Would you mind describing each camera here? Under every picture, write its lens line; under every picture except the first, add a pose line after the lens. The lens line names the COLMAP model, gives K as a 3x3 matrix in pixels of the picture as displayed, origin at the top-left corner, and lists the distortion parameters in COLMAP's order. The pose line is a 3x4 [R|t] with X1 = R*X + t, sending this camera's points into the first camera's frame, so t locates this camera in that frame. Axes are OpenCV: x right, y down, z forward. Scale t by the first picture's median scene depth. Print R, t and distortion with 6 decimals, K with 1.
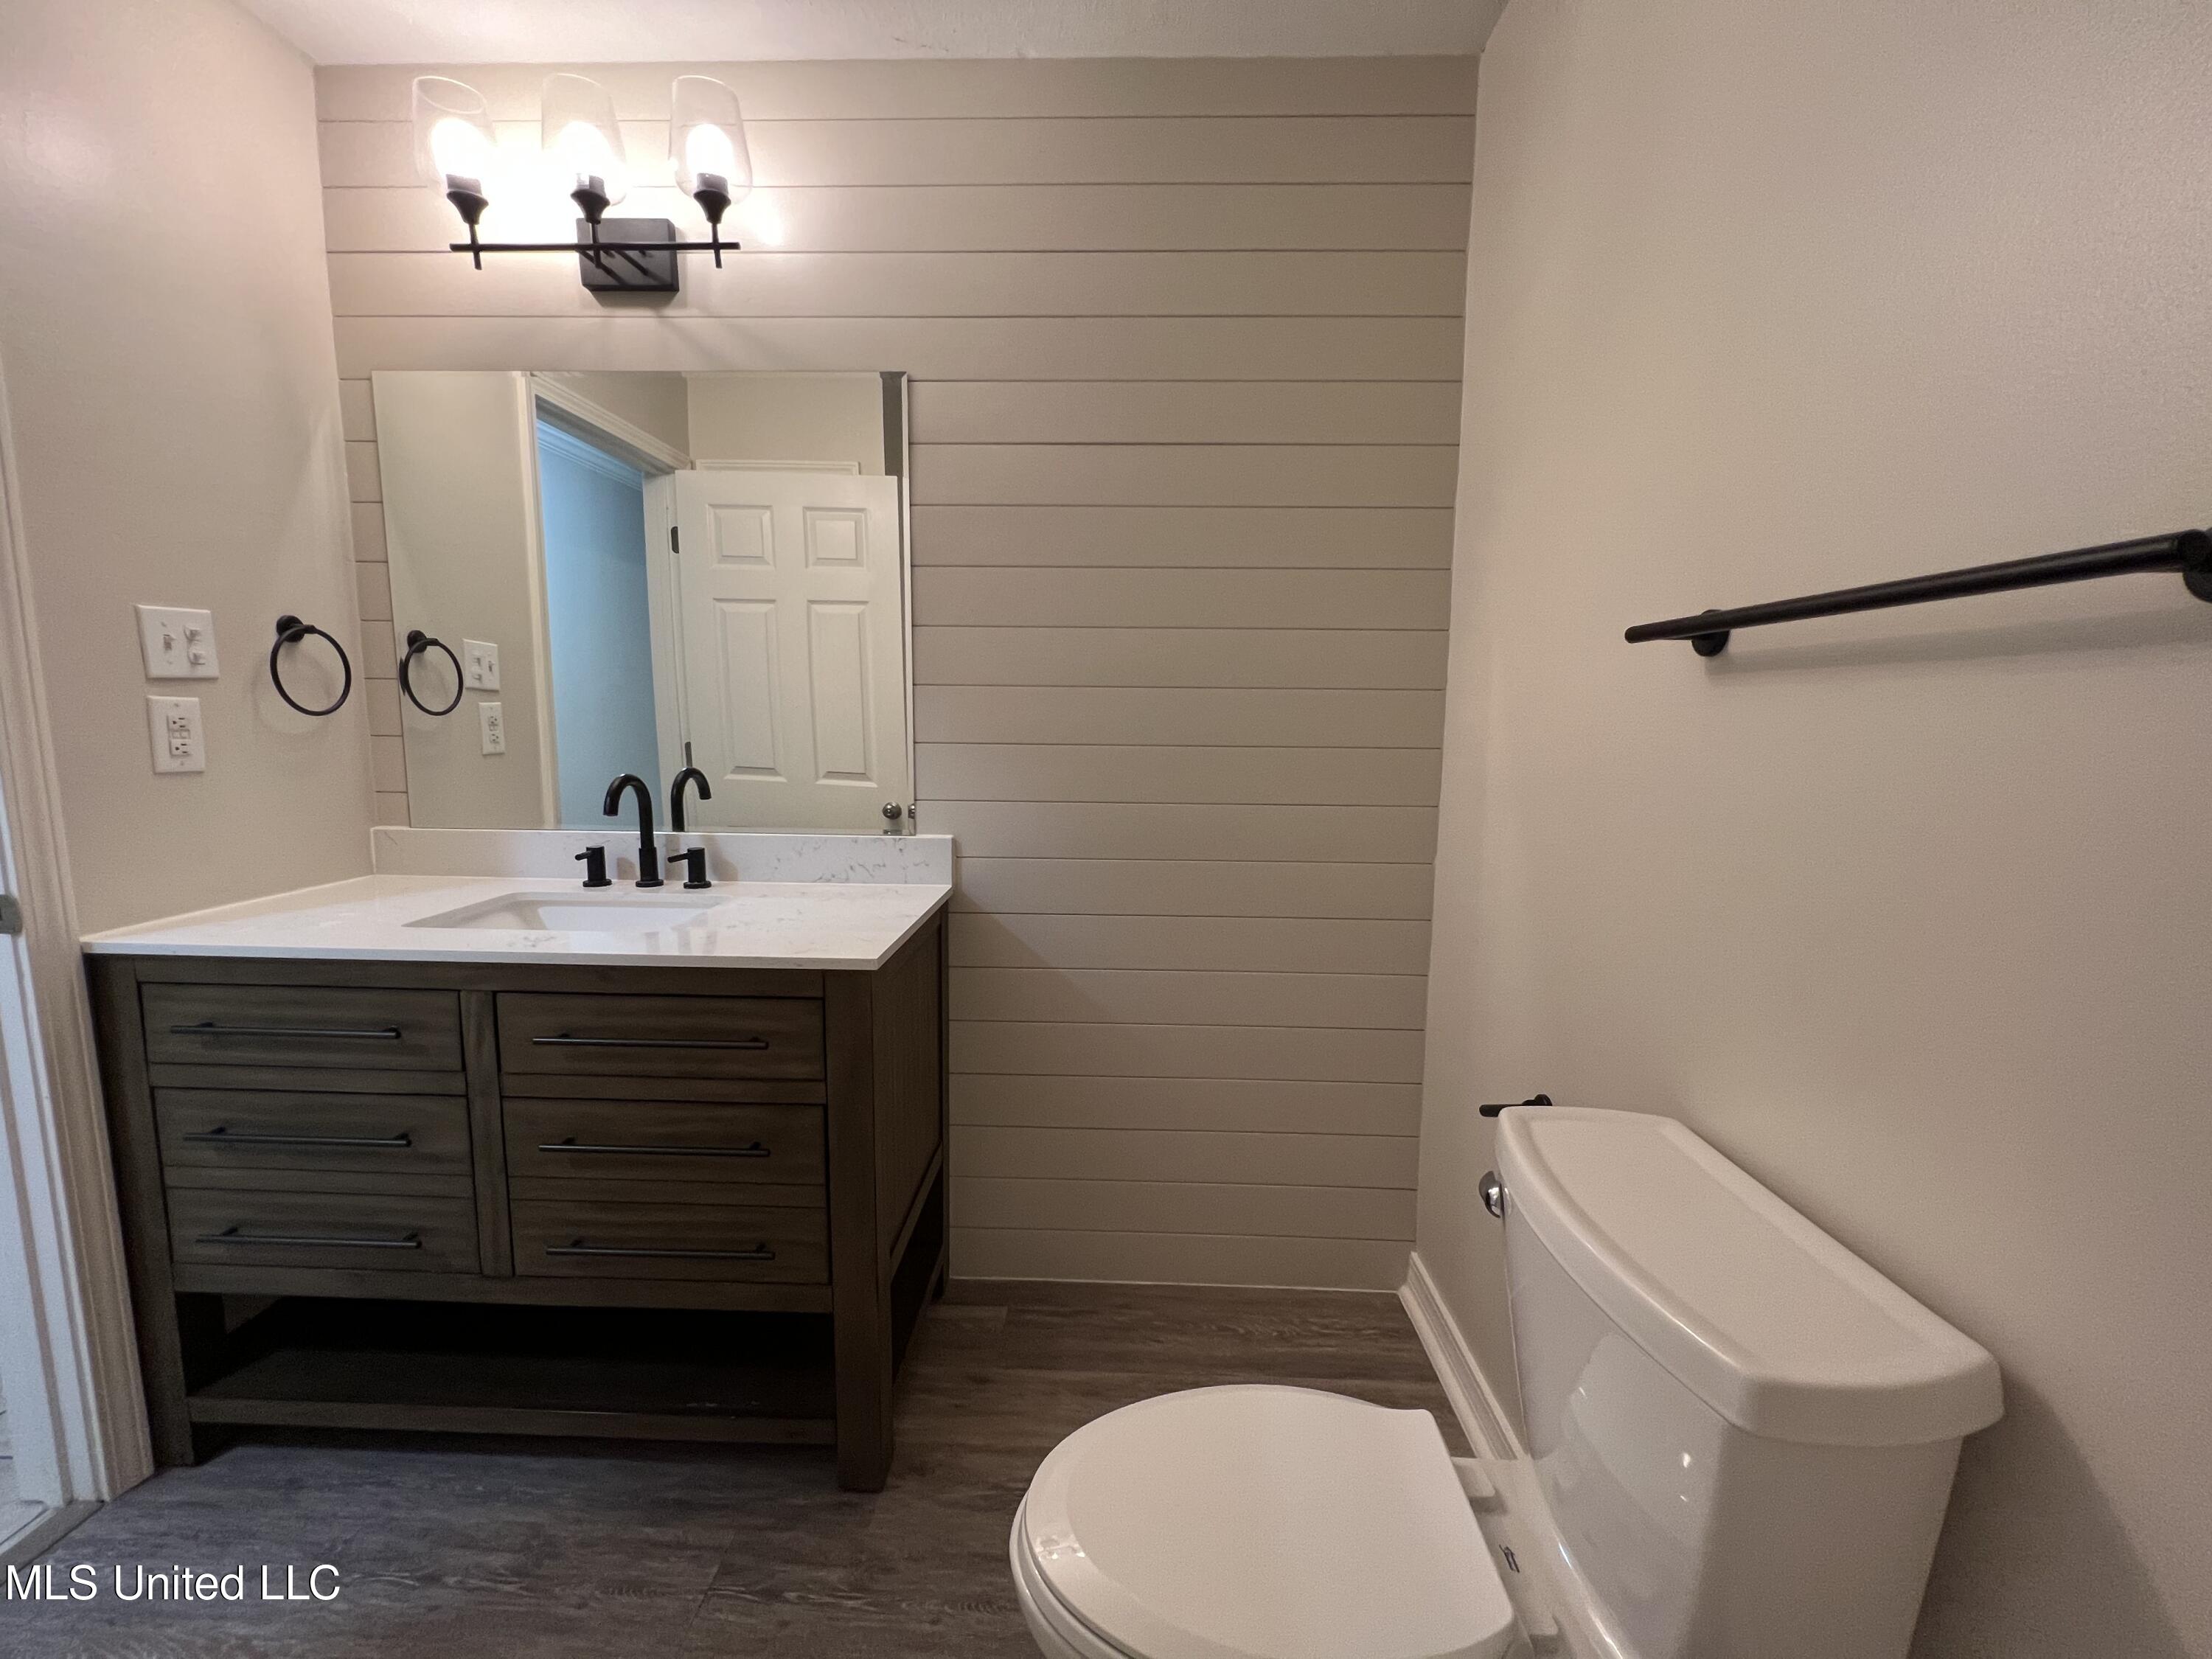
lens RADIAL K [[896.8, 0, 1112.6], [0, 896.8, 826.3], [0, 0, 1]] dist [0.001306, -0.000028]
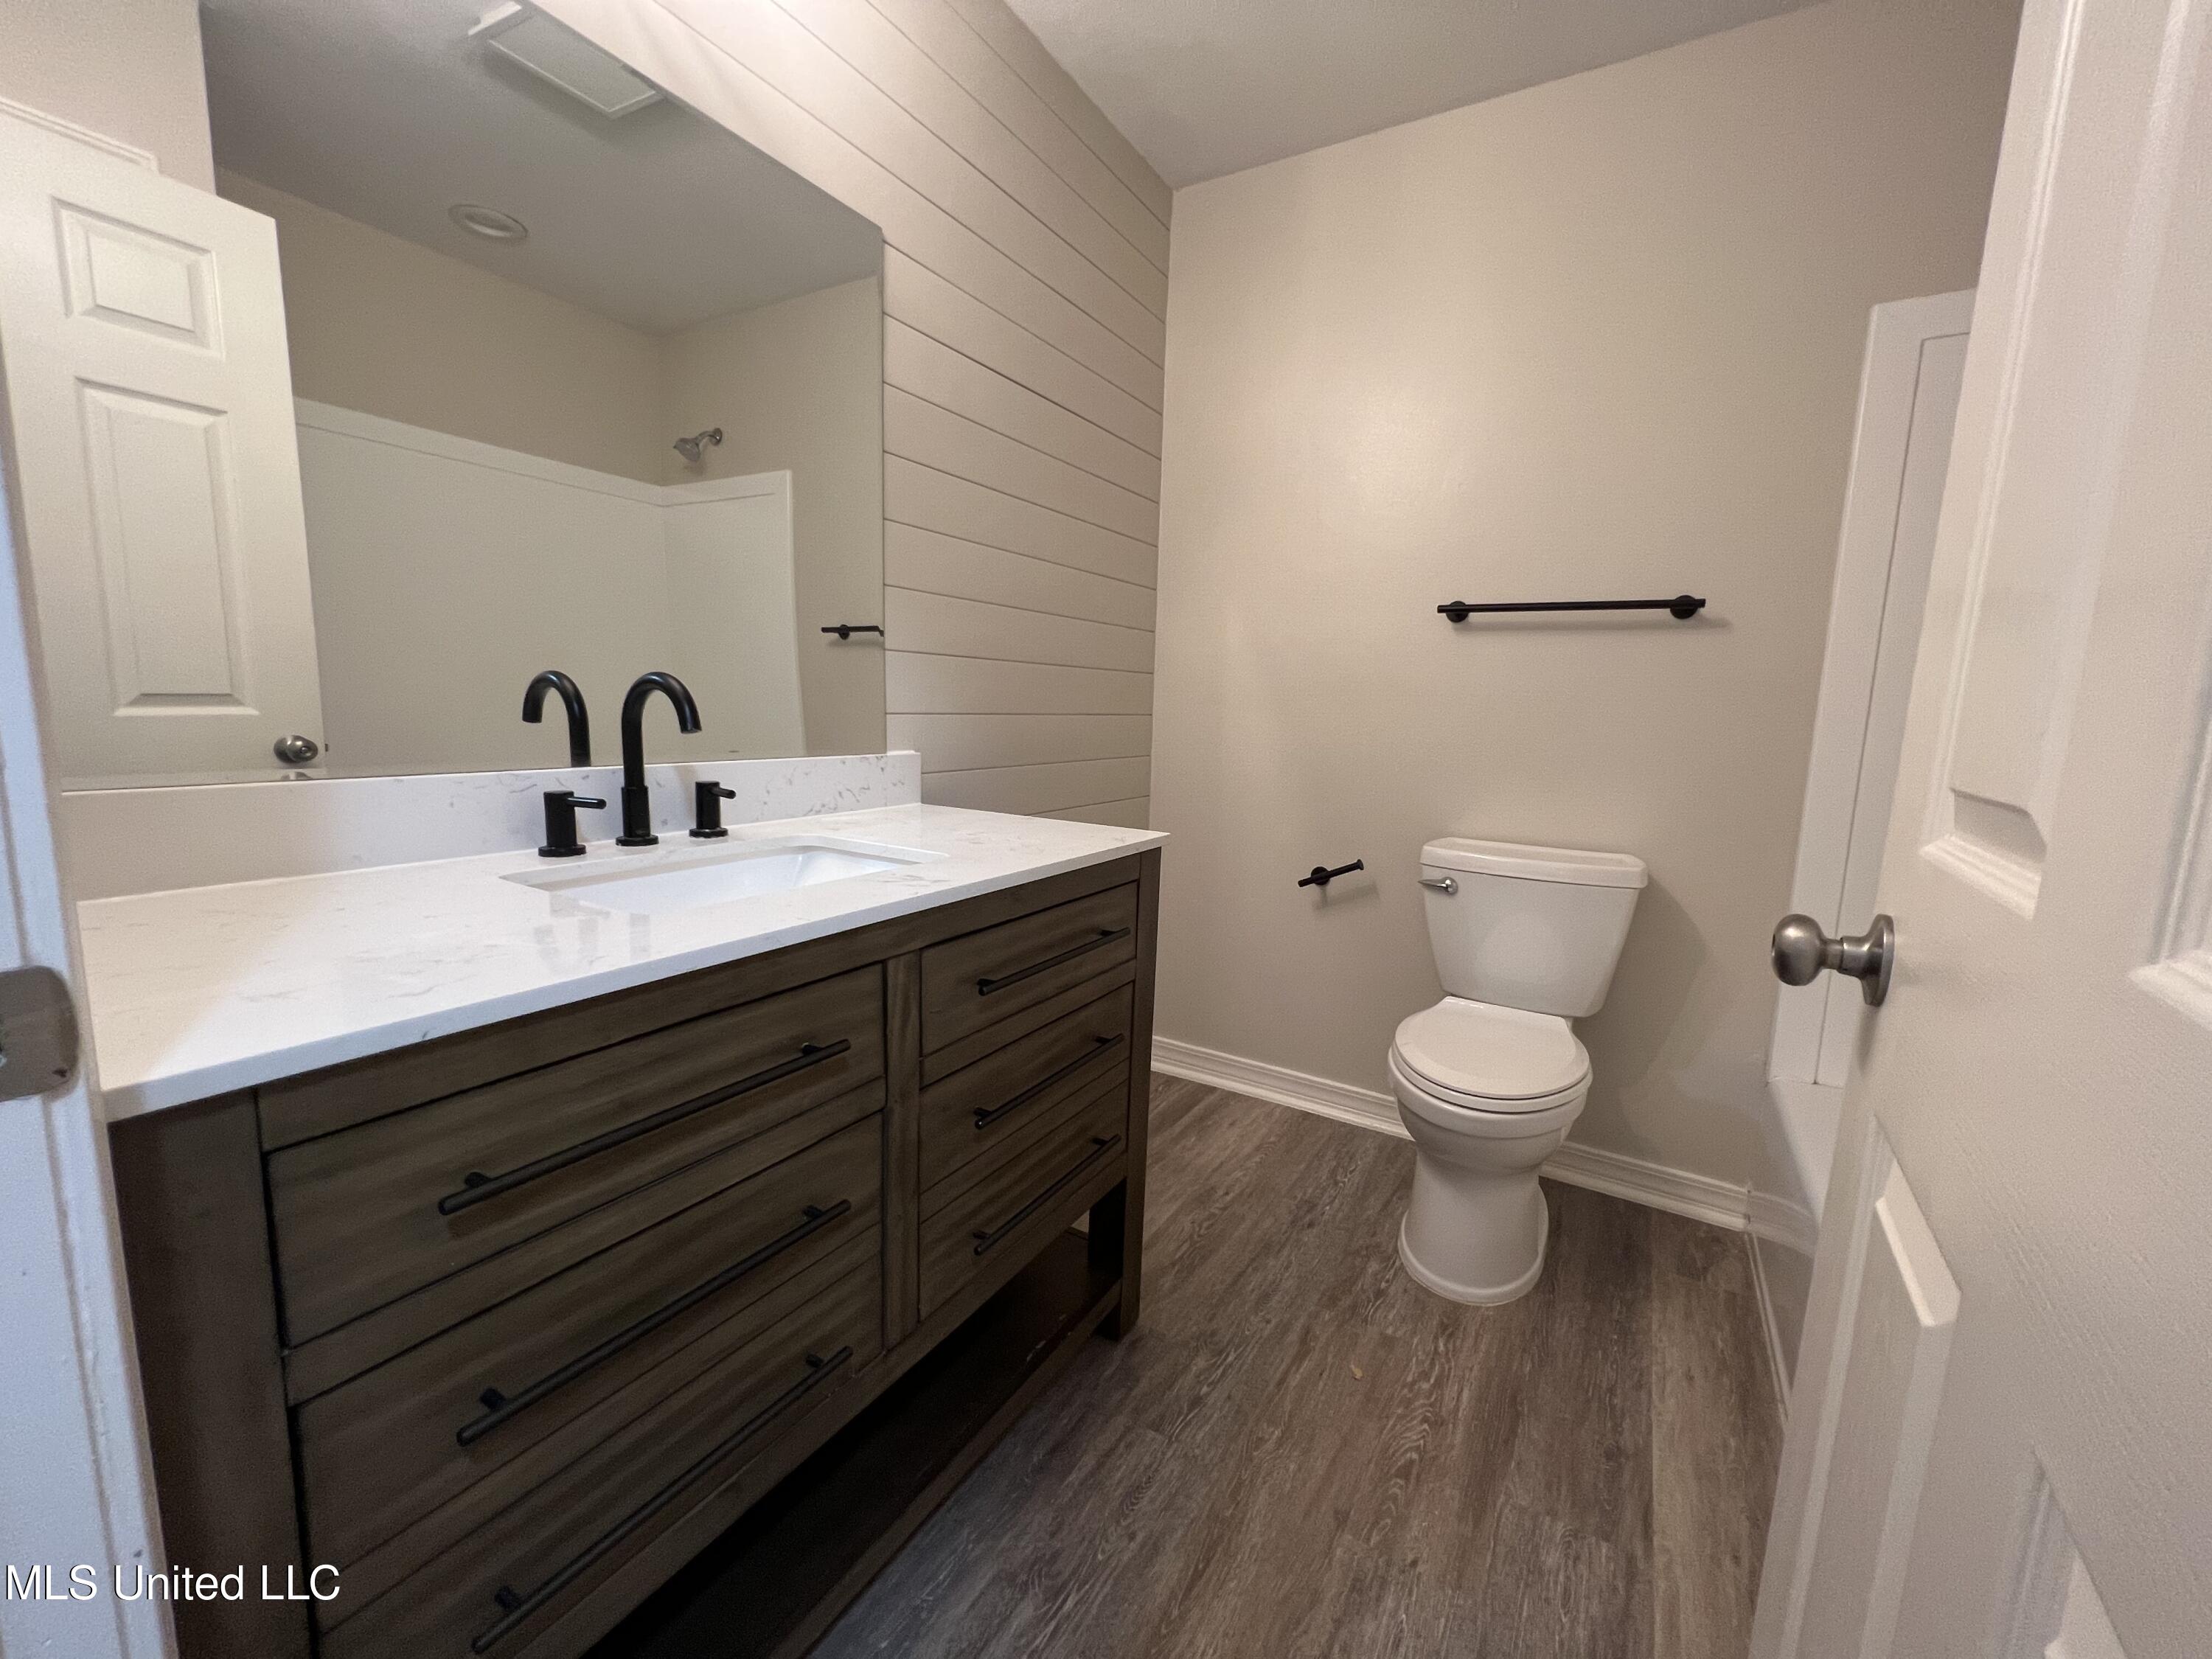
lens RADIAL K [[896.8, 0, 1114.9], [0, 896.8, 827.0], [0, 0, 1]] dist [0.001306, -0.000028]
pose [[0.478654, -0.118593, 0.869957, -1.228633], [0.080863, 0.992579, 0.090818, 0.028695], [-0.874272, 0.026877, 0.484692, 0.488634]]
